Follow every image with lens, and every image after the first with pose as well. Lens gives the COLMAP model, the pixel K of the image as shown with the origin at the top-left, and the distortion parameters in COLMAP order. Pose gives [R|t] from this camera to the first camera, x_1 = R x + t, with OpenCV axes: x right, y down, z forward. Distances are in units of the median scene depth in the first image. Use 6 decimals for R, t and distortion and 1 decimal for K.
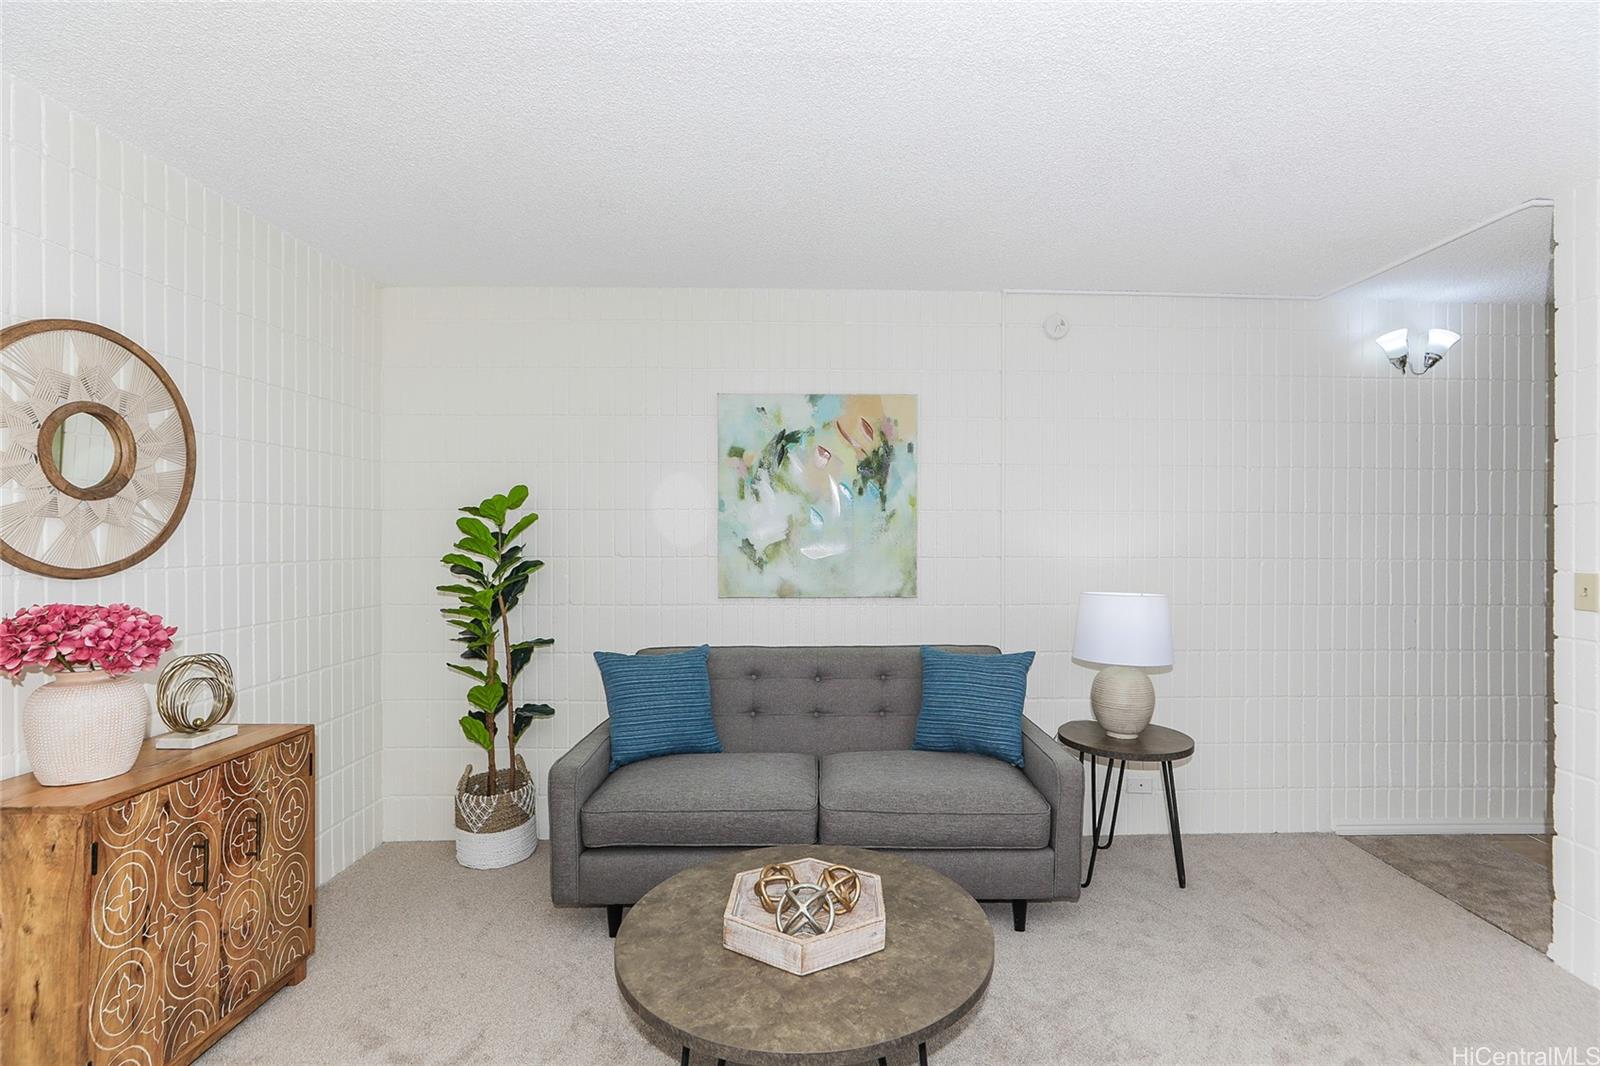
lens RADIAL K [[721.6, 0, 800.0], [0, 721.6, 538.7], [0, 0, 1]] dist [-0.003151, -0.000221]
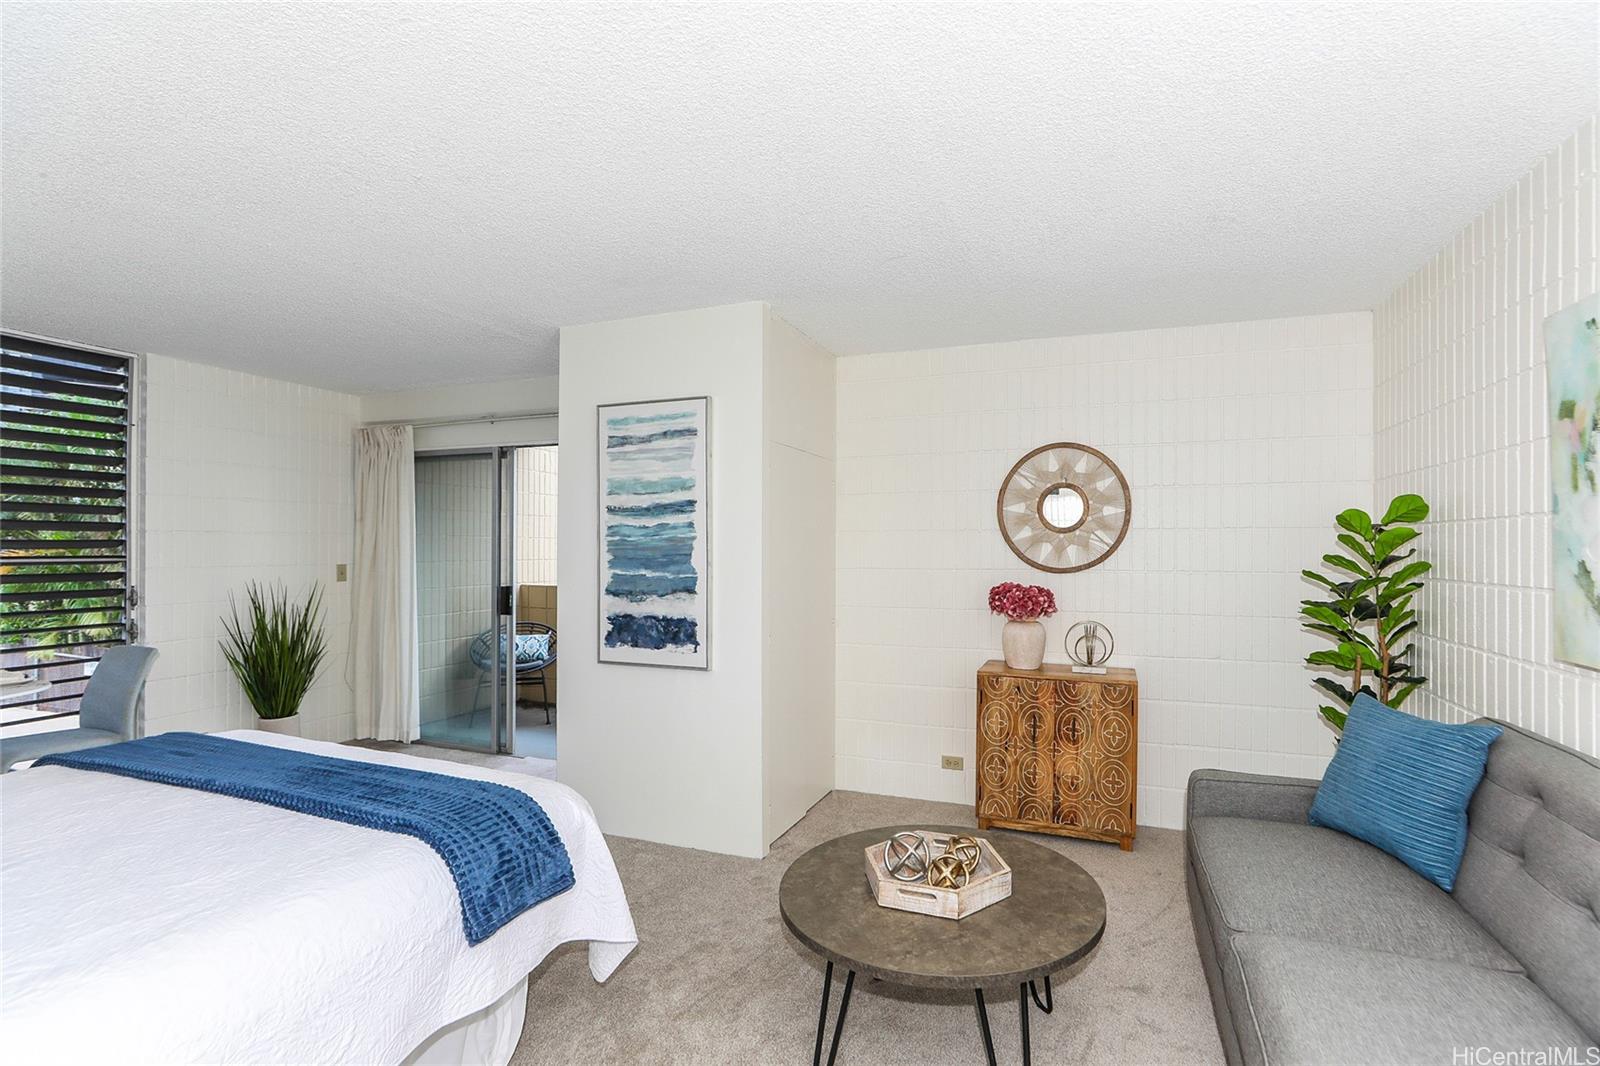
lens RADIAL K [[752.2, 0, 803.8], [0, 752.2, 537.8], [0, 0, 1]] dist [-0.015833, 0.001349]
pose [[-0.362044, -0.008725, -0.932120, 1.064911], [0.001446, 0.999950, -0.009921, -0.019998], [0.932160, -0.004939, -0.362013, 1.008916]]
